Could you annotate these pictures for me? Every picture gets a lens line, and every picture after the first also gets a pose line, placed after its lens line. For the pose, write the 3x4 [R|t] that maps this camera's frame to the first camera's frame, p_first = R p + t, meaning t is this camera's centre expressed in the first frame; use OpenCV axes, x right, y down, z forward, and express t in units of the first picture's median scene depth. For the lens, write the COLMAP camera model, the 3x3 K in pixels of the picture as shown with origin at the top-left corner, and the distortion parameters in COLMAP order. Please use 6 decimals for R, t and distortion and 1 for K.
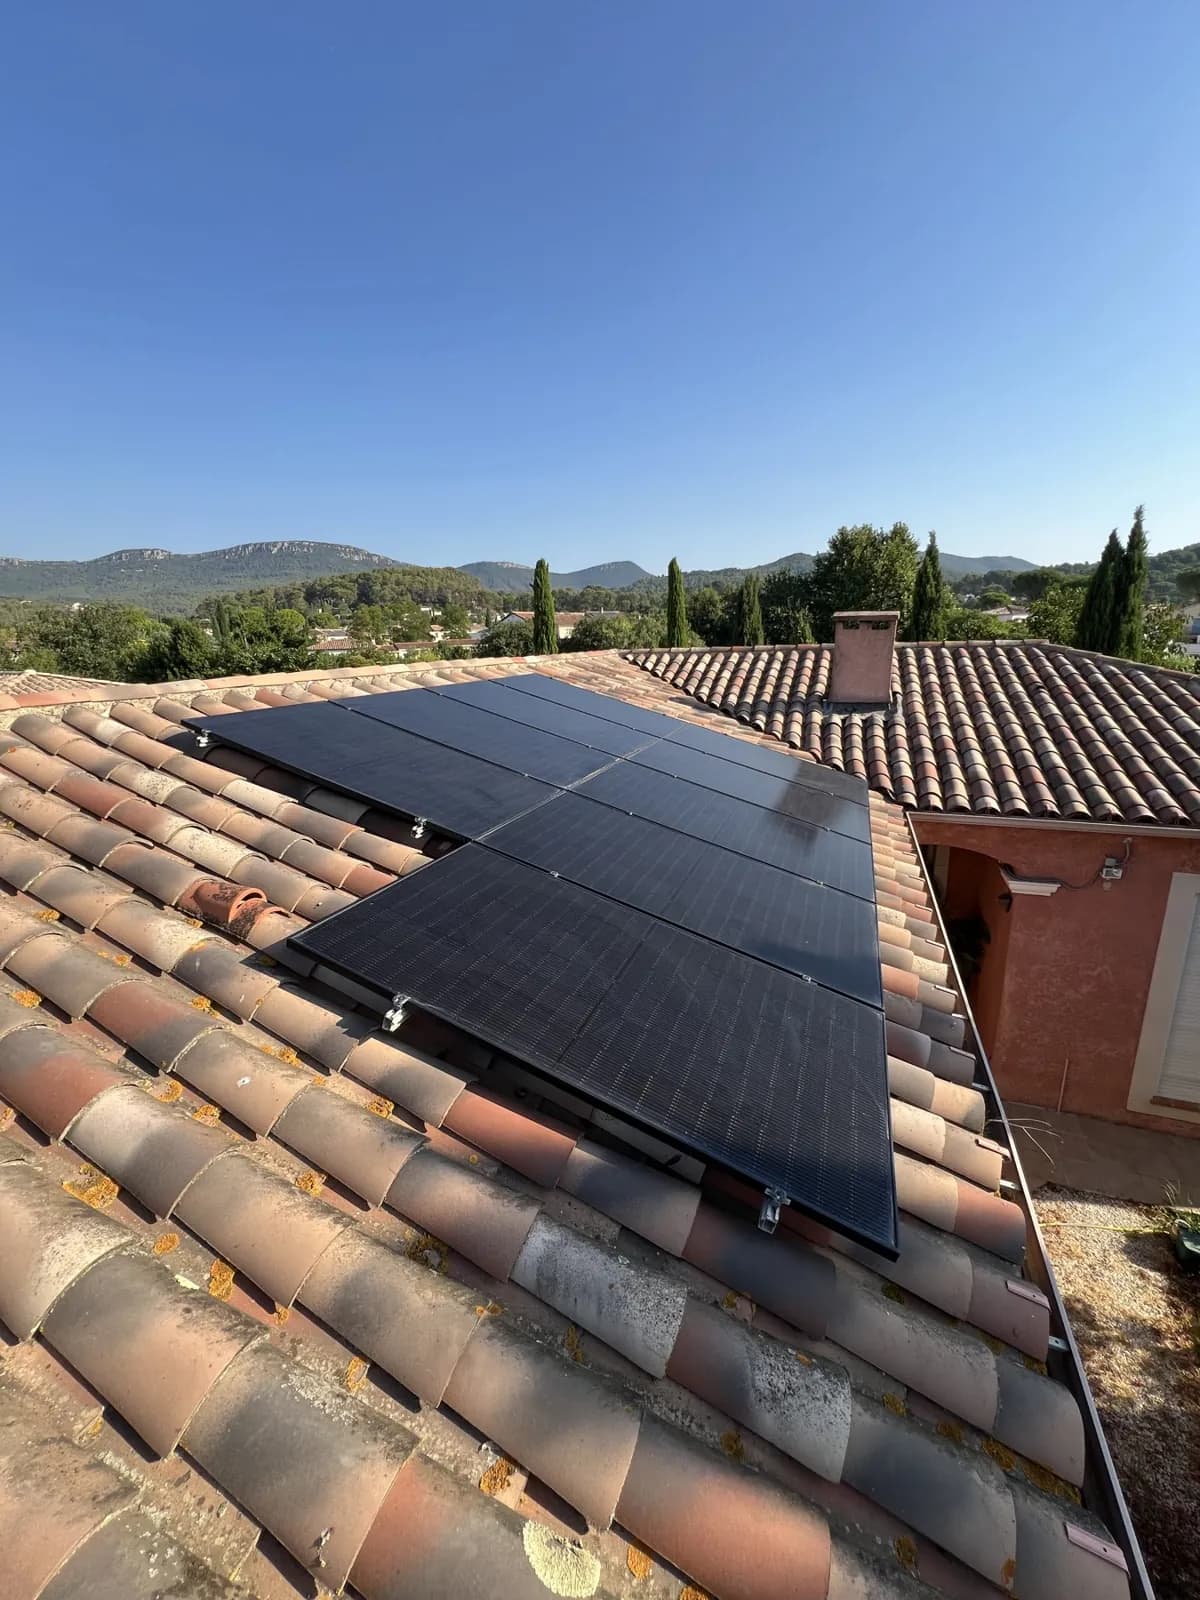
lens RADIAL K [[638.1, 0, 600.0], [0, 638.1, 800.0], [0, 0, 1]] dist [-0.010402, 0.002586]
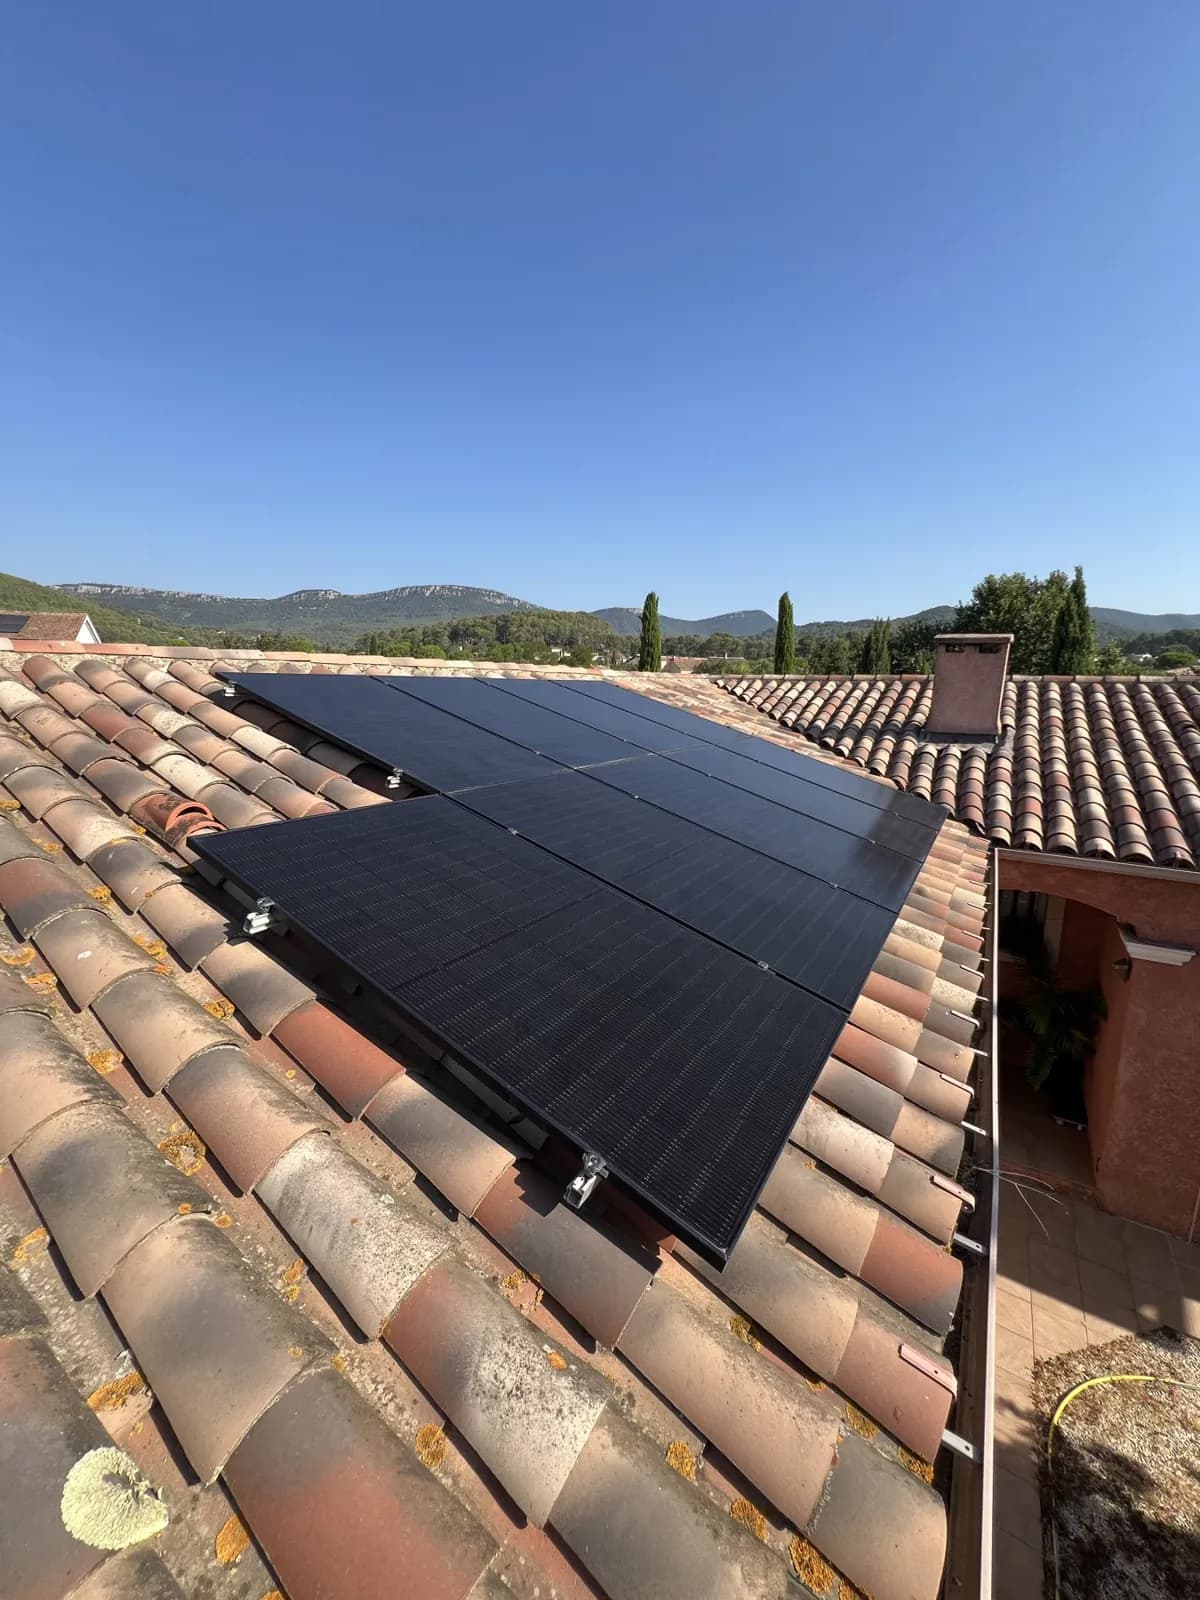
lens RADIAL K [[640.5, 0, 601.8], [0, 640.5, 802.1], [0, 0, 1]] dist [-0.008426, 0.001956]
pose [[0.981385, 0.075507, -0.176585, 0.088401], [-0.086906, 0.994543, -0.057722, 0.046872], [0.171263, 0.071994, 0.982591, 0.037518]]
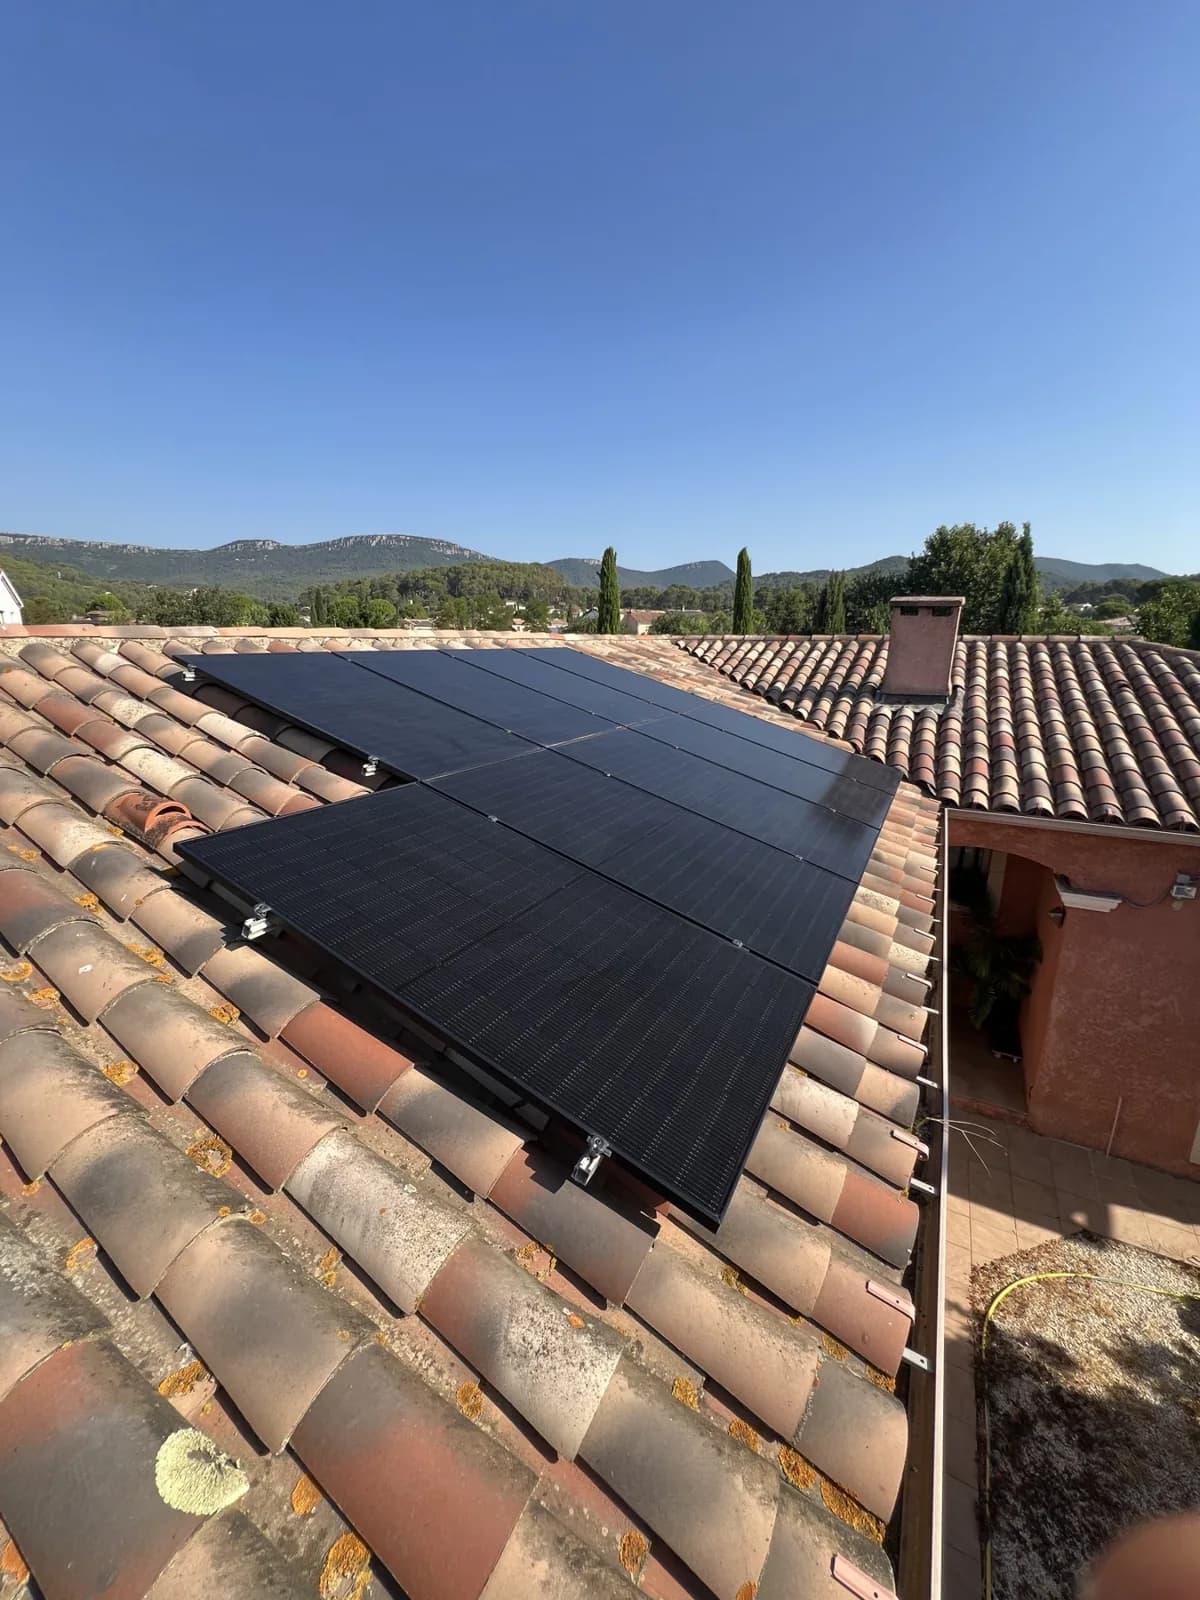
lens RADIAL K [[640.5, 0, 601.8], [0, 640.5, 802.1], [0, 0, 1]] dist [-0.008426, 0.001956]
pose [[0.991927, 0.062420, -0.110388, 0.078563], [-0.062049, 0.998050, 0.006794, 0.030155], [0.110597, 0.000110, 0.993865, 0.023967]]
